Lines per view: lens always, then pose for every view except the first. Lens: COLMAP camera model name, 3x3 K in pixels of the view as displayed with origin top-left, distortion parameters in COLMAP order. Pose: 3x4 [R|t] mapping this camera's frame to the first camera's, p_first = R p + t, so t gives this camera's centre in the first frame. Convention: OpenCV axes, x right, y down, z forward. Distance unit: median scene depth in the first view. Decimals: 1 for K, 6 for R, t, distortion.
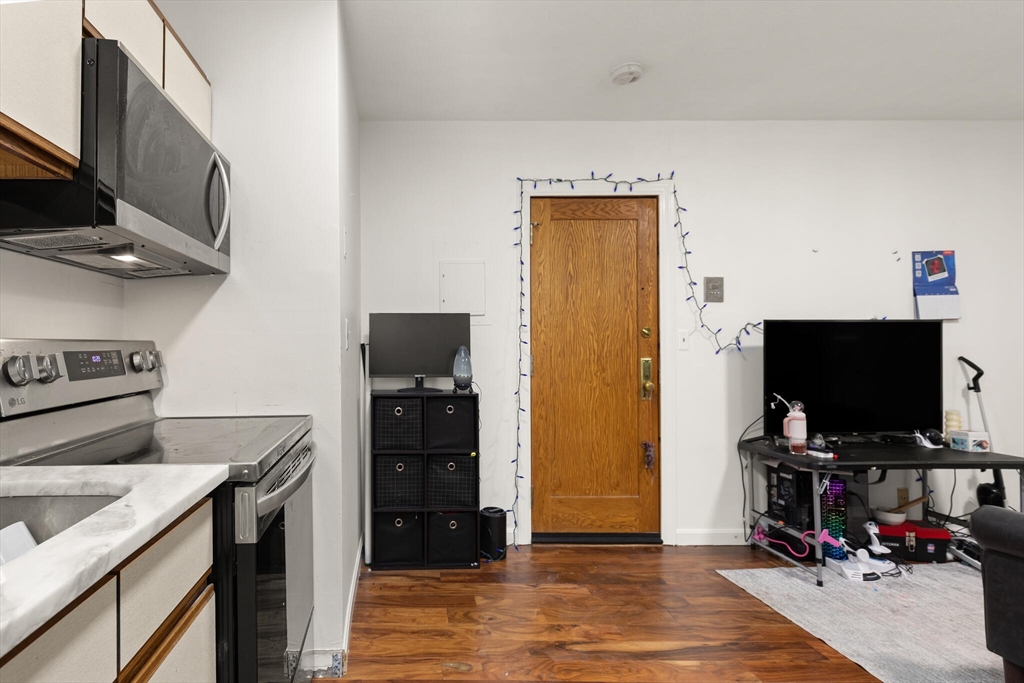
lens RADIAL K [[452.5, 0, 512.0], [0, 452.5, 341.5], [0, 0, 1]] dist [-0.002181, -0.000127]
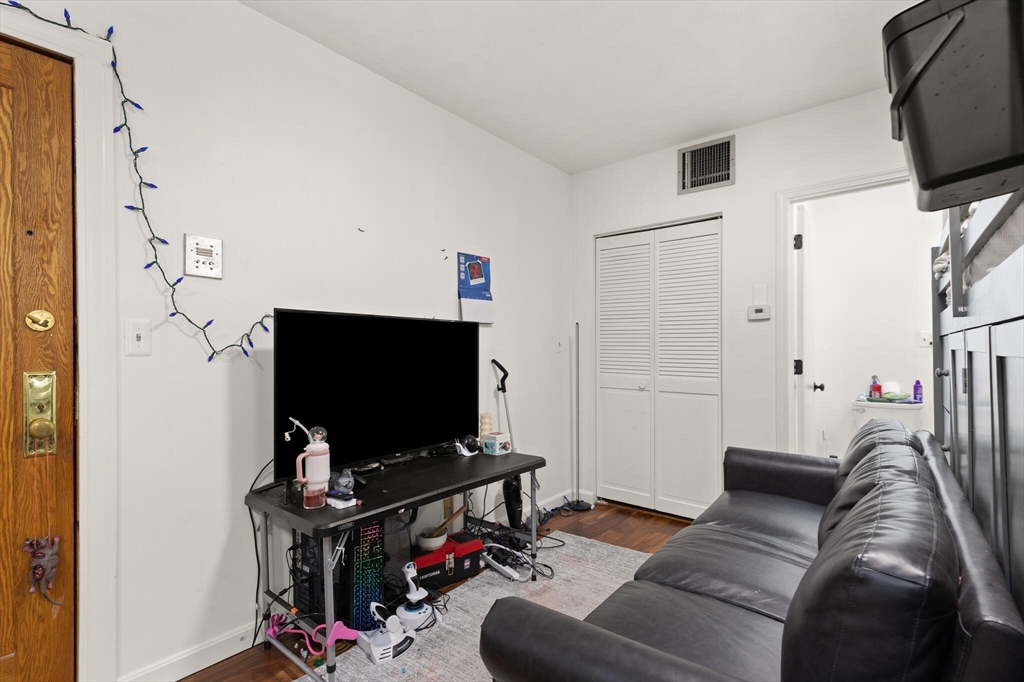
lens RADIAL K [[471.5, 0, 518.0], [0, 471.5, 340.2], [0, 0, 1]] dist [-0.001606, -0.000459]
pose [[0.681273, 0.015564, 0.731864, 0.275212], [-0.005979, 0.999859, -0.015697, 0.006764], [-0.732005, 0.006318, 0.681270, 0.251239]]
